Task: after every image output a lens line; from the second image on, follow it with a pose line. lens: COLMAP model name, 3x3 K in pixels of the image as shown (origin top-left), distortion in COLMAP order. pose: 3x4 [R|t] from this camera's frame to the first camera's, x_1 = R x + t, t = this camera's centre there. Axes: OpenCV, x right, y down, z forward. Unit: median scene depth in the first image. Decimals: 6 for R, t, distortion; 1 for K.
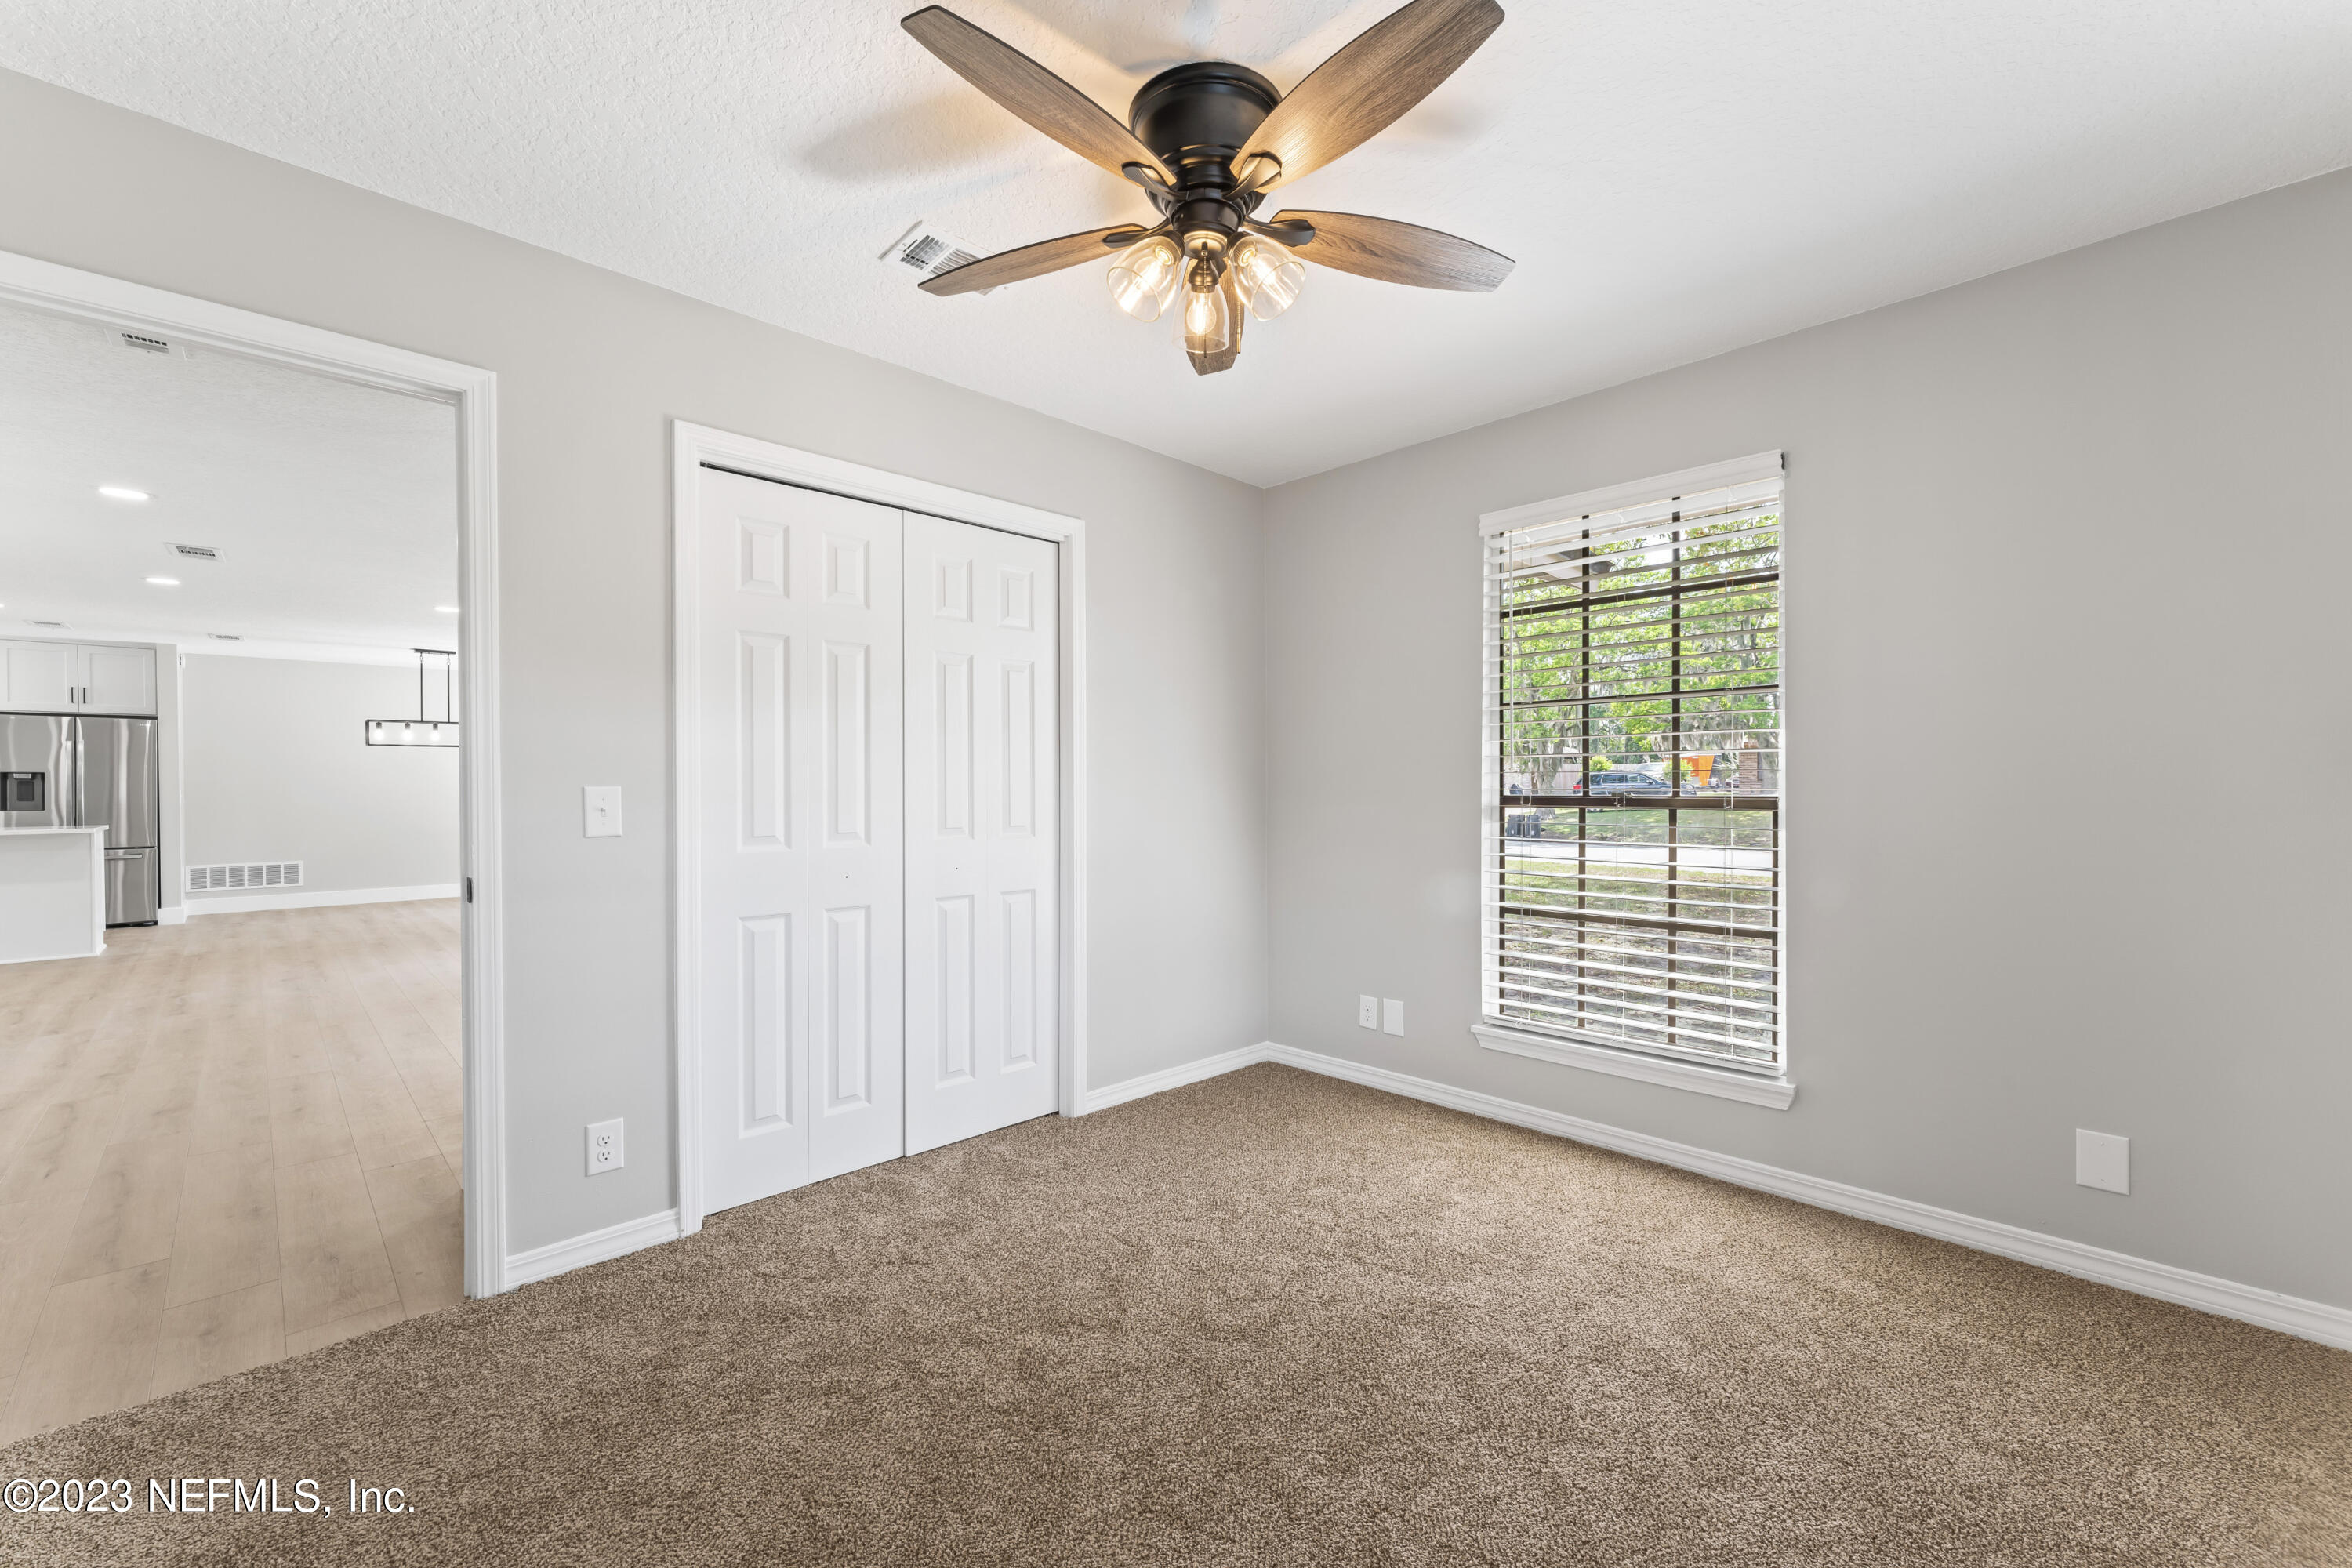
lens RADIAL K [[964.4, 0, 1175.5], [0, 964.4, 790.9], [0, 0, 1]] dist [-0.003253, 0.000596]
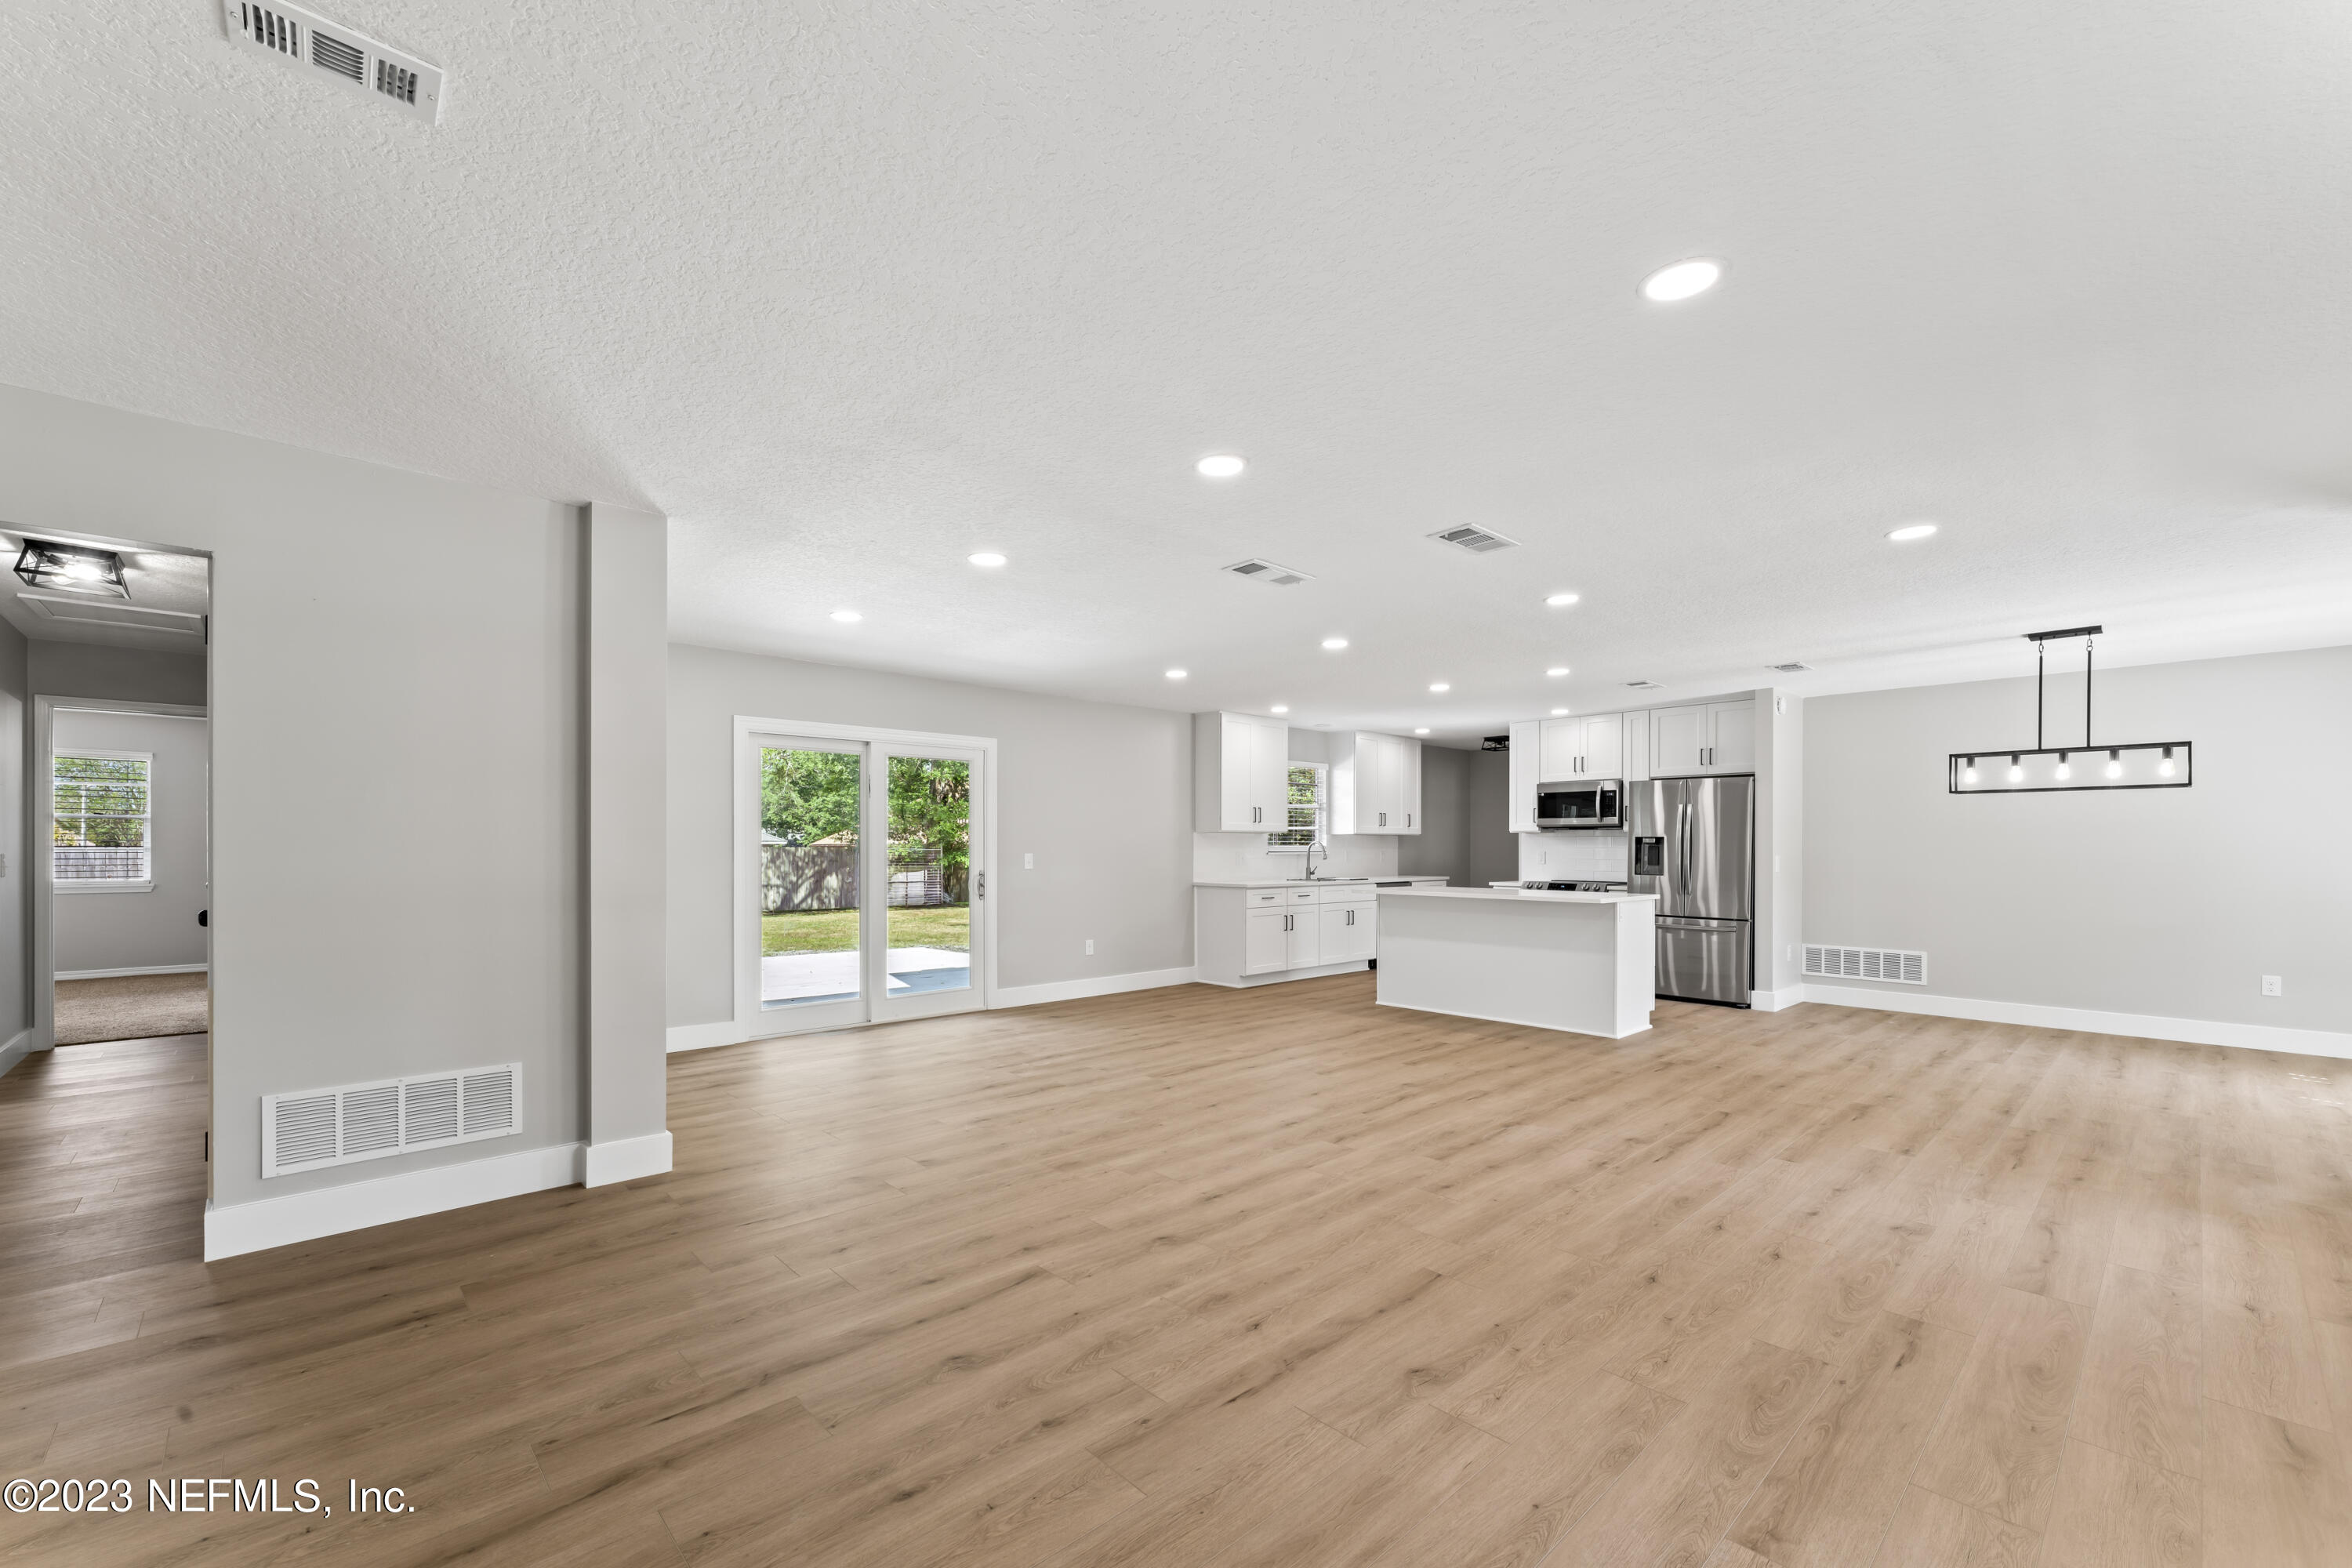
lens RADIAL K [[964.4, 0, 1181.8], [0, 964.4, 842.4], [0, 0, 1]] dist [-0.003253, 0.000596]
pose [[-0.007883, -0.001203, -0.999968, -0.181666], [-0.011822, 0.999930, -0.001110, -0.006473], [0.999899, 0.011813, -0.007896, 0.515339]]
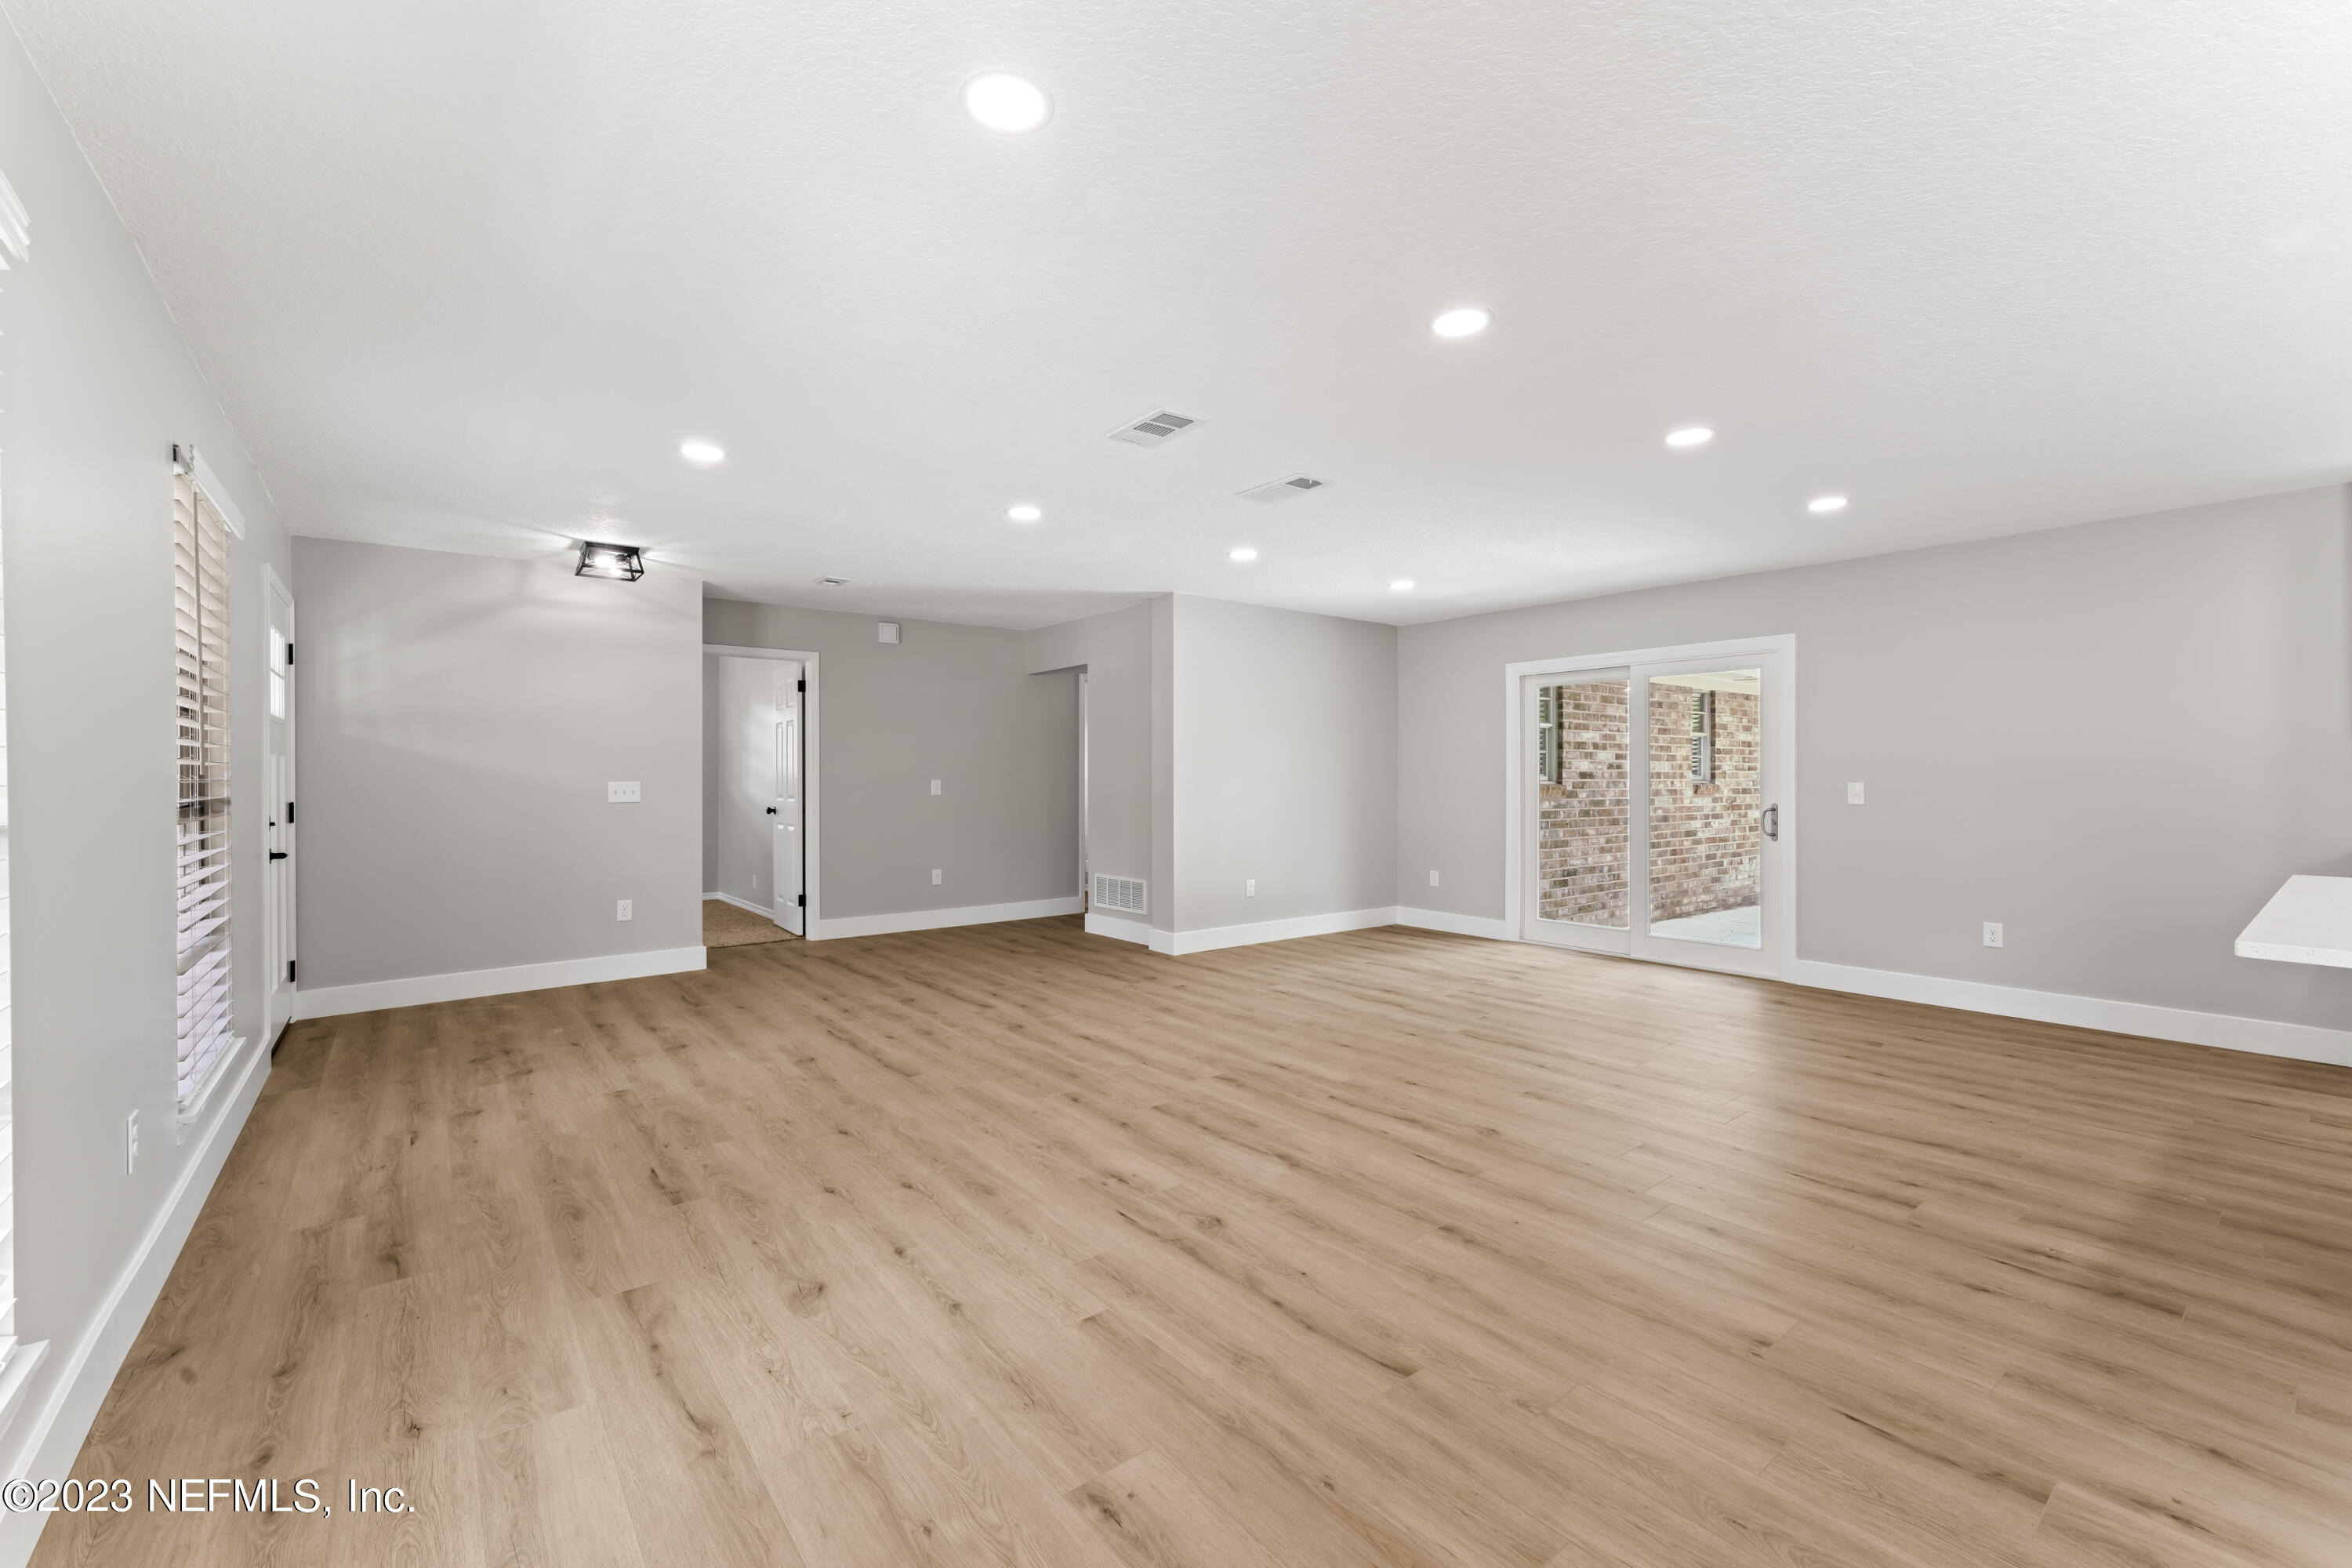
lens RADIAL K [[964.4, 0, 1168.9], [0, 964.4, 770.0], [0, 0, 1]] dist [-0.003253, 0.000596]
pose [[-0.994932, 0.005808, 0.100379, -0.715861], [0.006133, 0.999977, 0.002932, -0.009588], [-0.100360, 0.003533, -0.994945, 1.088775]]
